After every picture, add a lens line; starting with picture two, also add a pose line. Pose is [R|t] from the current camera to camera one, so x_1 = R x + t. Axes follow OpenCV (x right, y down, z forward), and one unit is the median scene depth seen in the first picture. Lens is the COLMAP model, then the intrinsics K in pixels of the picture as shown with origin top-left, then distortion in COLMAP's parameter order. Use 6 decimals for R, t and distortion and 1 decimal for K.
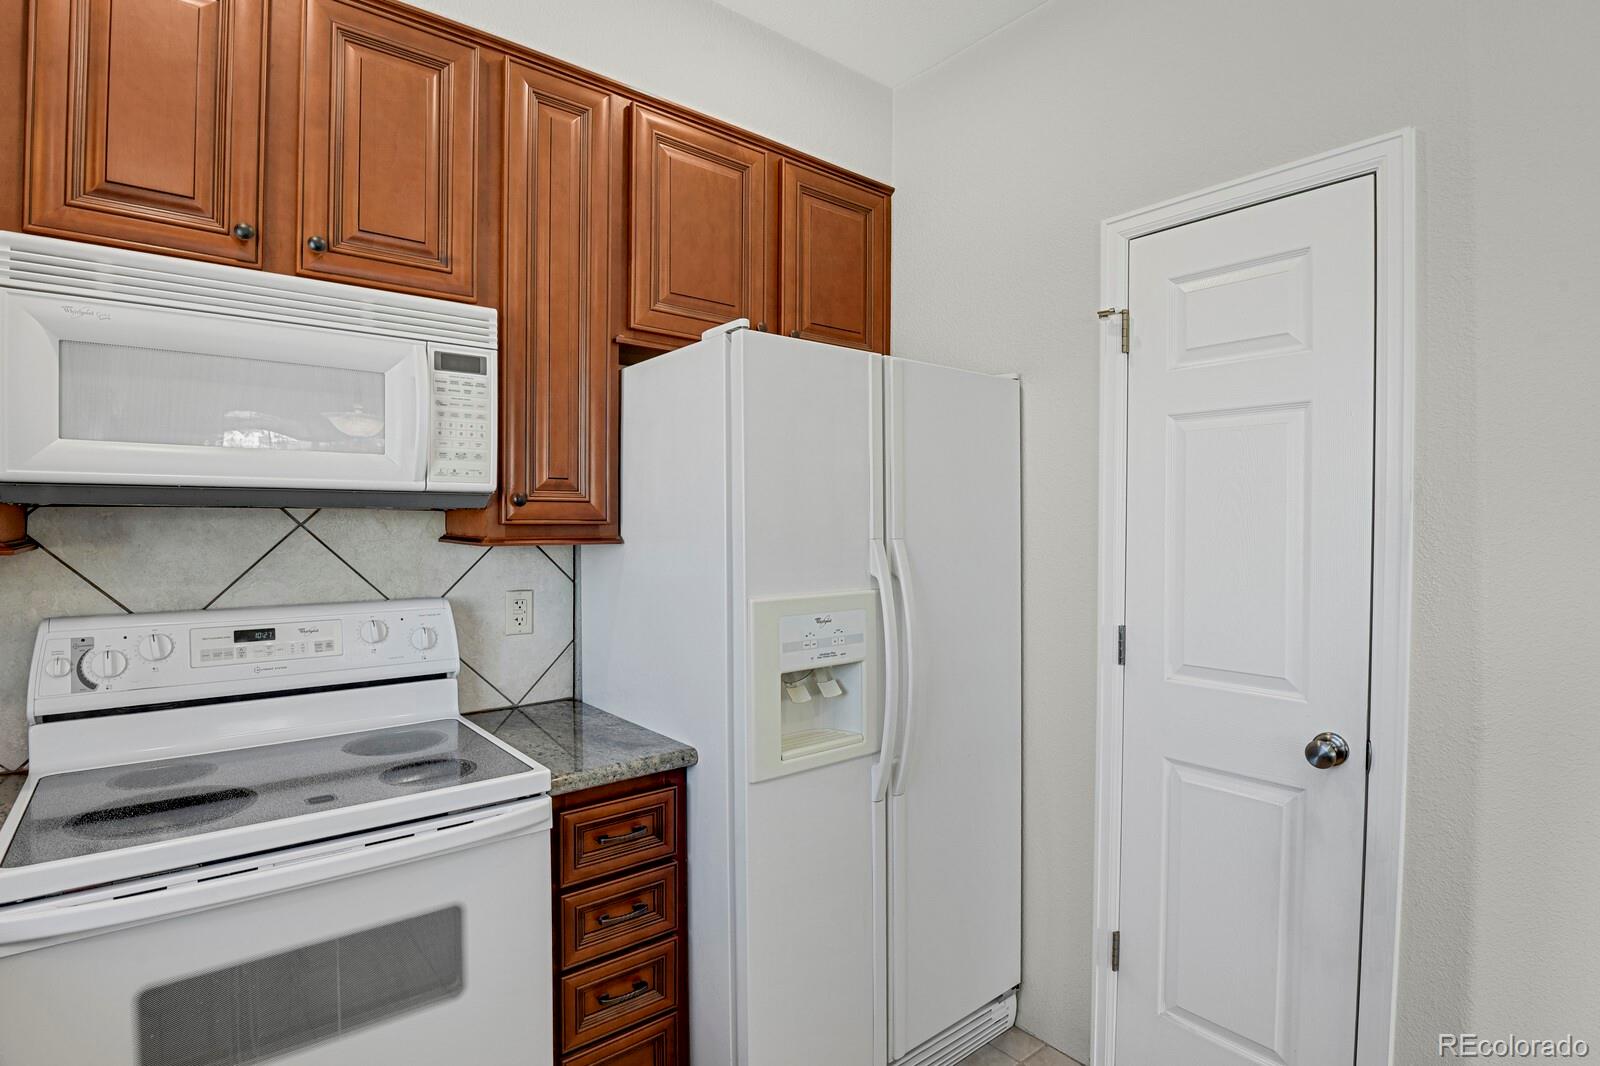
lens RADIAL K [[798.5, 0, 793.2], [0, 798.5, 529.9], [0, 0, 1]] dist [-0.025376, -0.003125]
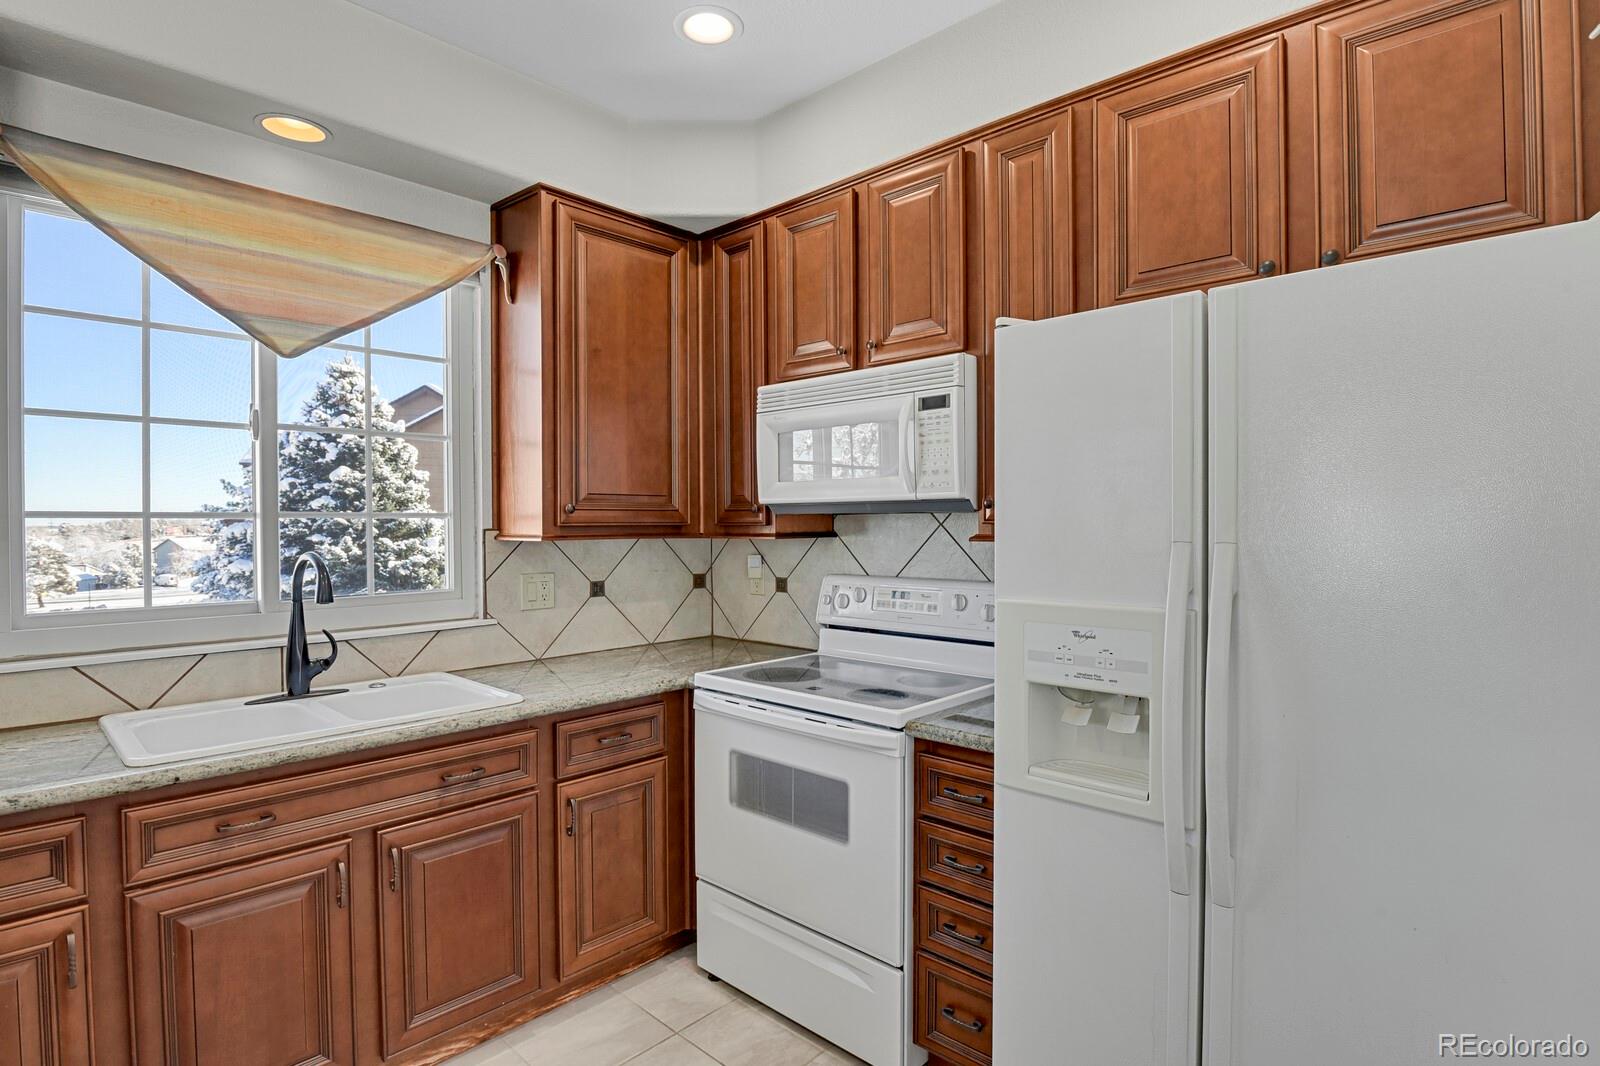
lens RADIAL K [[798.5, 0, 822.9], [0, 798.5, 528.6], [0, 0, 1]] dist [-0.025376, -0.003125]
pose [[0.153326, 0.004401, -0.988166, 0.885928], [-0.003168, 0.999987, 0.003962, -0.003864], [0.988171, 0.002523, 0.153338, 0.623047]]
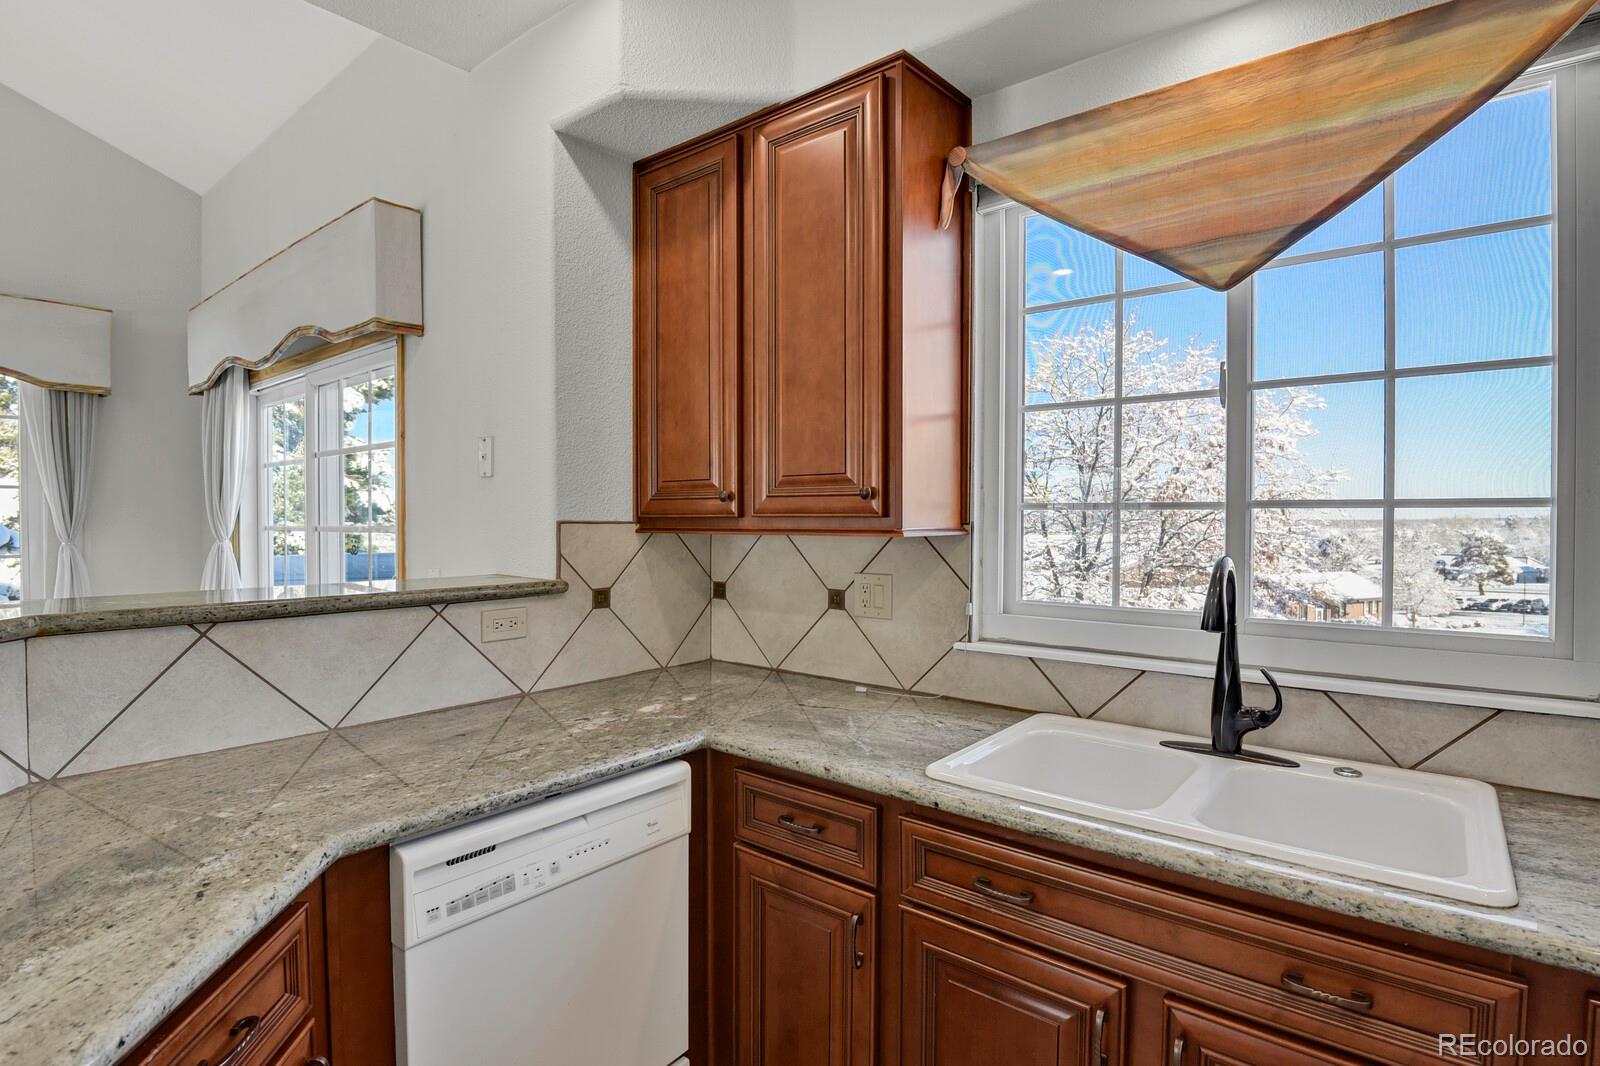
lens RADIAL K [[798.5, 0, 808.7], [0, 798.5, 530.6], [0, 0, 1]] dist [-0.025376, -0.003125]
pose [[-0.979339, -0.000249, -0.202226, 0.142474], [-0.005371, 0.999678, 0.024781, -0.007885], [0.202155, 0.025356, -0.979025, 0.794464]]
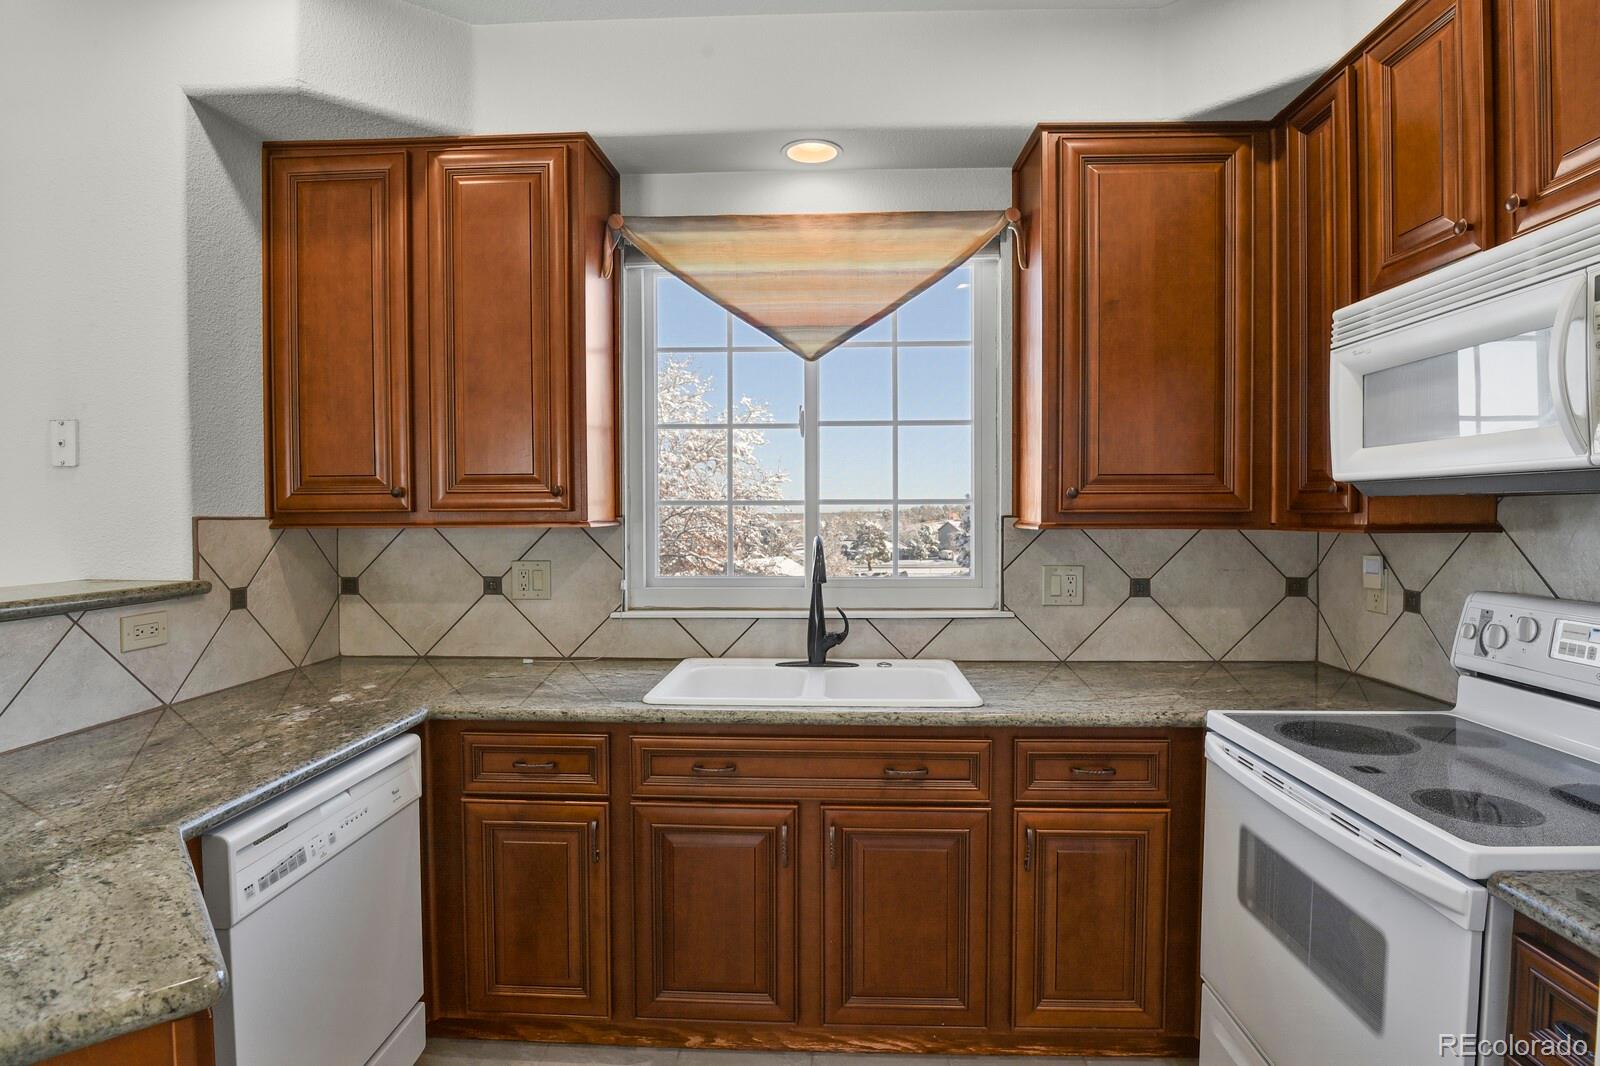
lens RADIAL K [[798.5, 0, 813.4], [0, 798.5, 528.9], [0, 0, 1]] dist [-0.025376, -0.003125]
pose [[-0.660521, 0.015654, -0.750645, 0.565928], [-0.004792, 0.999674, 0.025064, -0.005497], [0.750792, 0.020153, -0.660231, 0.931379]]
